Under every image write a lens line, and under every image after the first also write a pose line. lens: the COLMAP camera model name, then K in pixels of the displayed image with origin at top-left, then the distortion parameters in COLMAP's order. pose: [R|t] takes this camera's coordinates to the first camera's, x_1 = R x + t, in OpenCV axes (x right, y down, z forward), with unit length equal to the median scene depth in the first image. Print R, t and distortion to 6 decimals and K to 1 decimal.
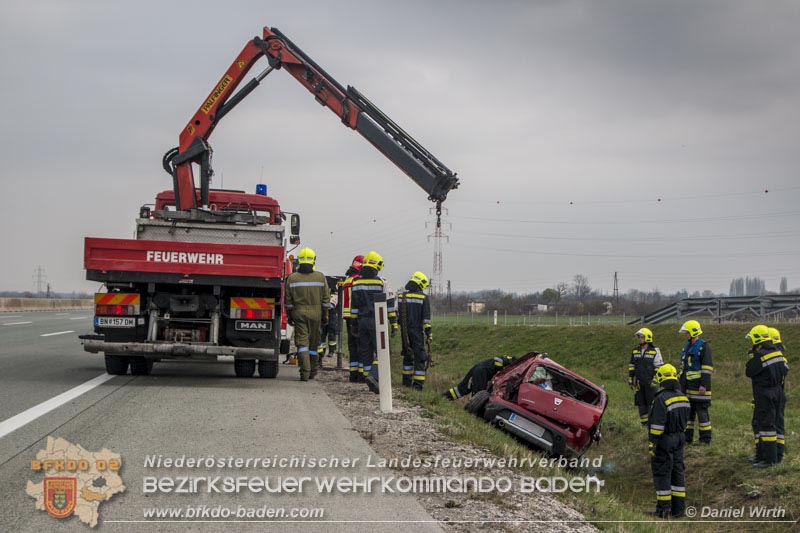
lens RADIAL K [[1395.3, 0, 400.0], [0, 1395.3, 266.5], [0, 0, 1]] dist [0.053516, 0.060908]
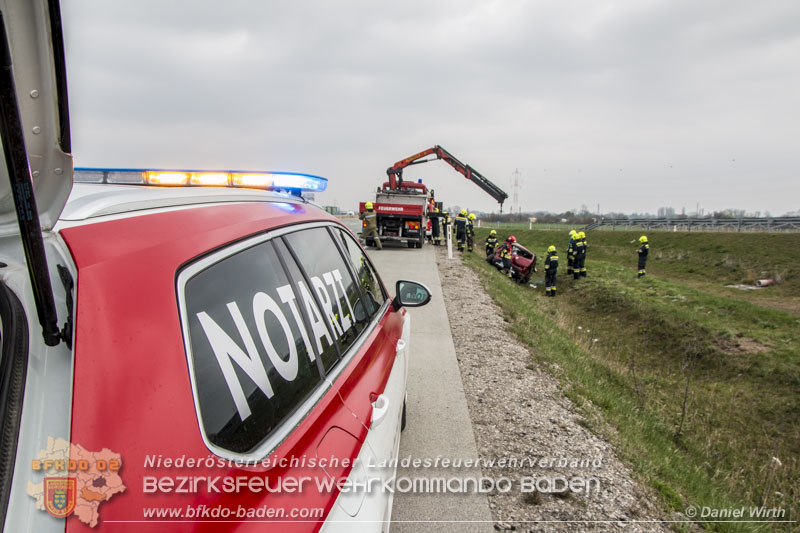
lens RADIAL K [[640.1, 0, 400.0], [0, 640.1, 266.5], [0, 0, 1]] dist [-0.008849, -0.003556]
pose [[0.988614, 0.022371, -0.148801, 0.070472], [-0.006842, 0.994547, 0.104064, -0.023574], [0.150318, -0.101861, 0.983376, -0.358236]]
